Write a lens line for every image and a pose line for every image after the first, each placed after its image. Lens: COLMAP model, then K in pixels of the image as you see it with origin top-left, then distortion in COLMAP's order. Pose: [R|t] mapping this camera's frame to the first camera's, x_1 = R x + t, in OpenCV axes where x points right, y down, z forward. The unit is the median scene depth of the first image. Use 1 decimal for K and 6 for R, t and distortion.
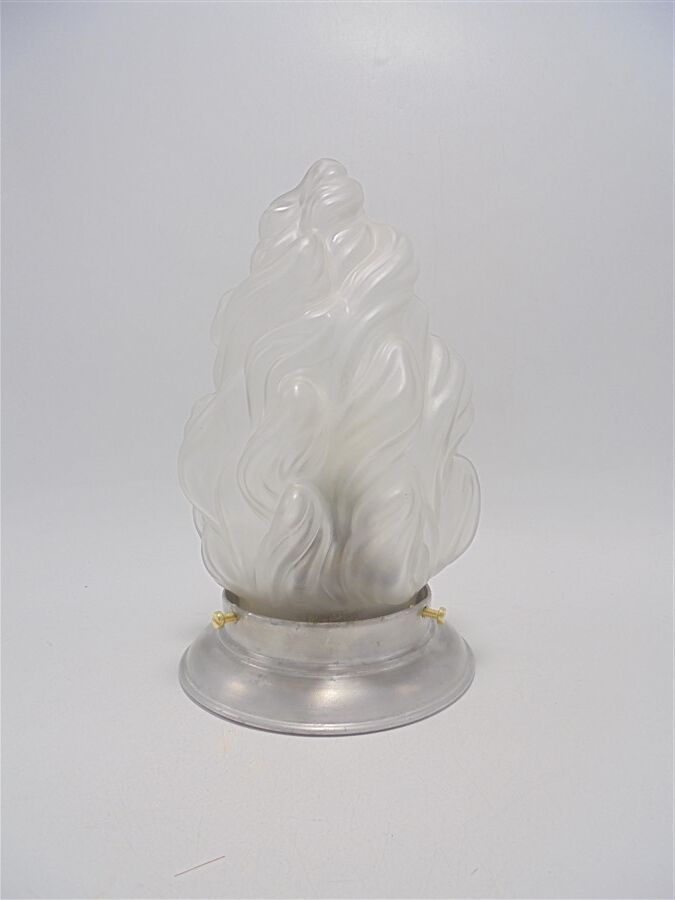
lens RADIAL K [[688.6, 0, 337.1], [0, 688.6, 446.7], [0, 0, 1]] dist [-0.053329, -0.001559]
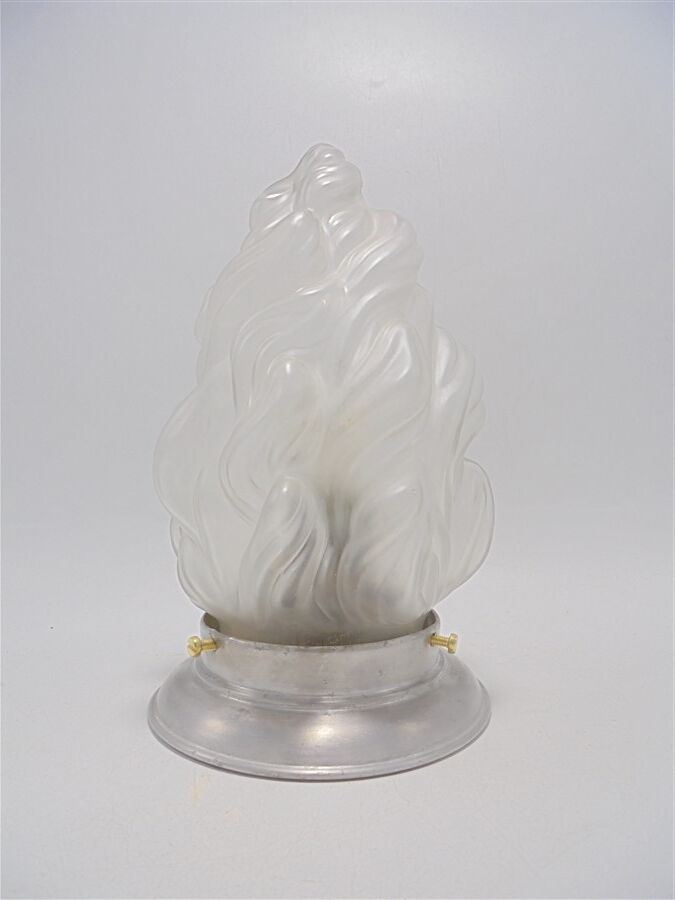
lens RADIAL K [[688.6, 0, 336.7], [0, 688.6, 453.1], [0, 0, 1]] dist [-0.053329, -0.001559]
pose [[0.999909, 0.003649, 0.012997, -0.007036], [-0.002205, 0.993994, -0.109414, 0.109165], [-0.013318, 0.109375, 0.993911, 0.122270]]
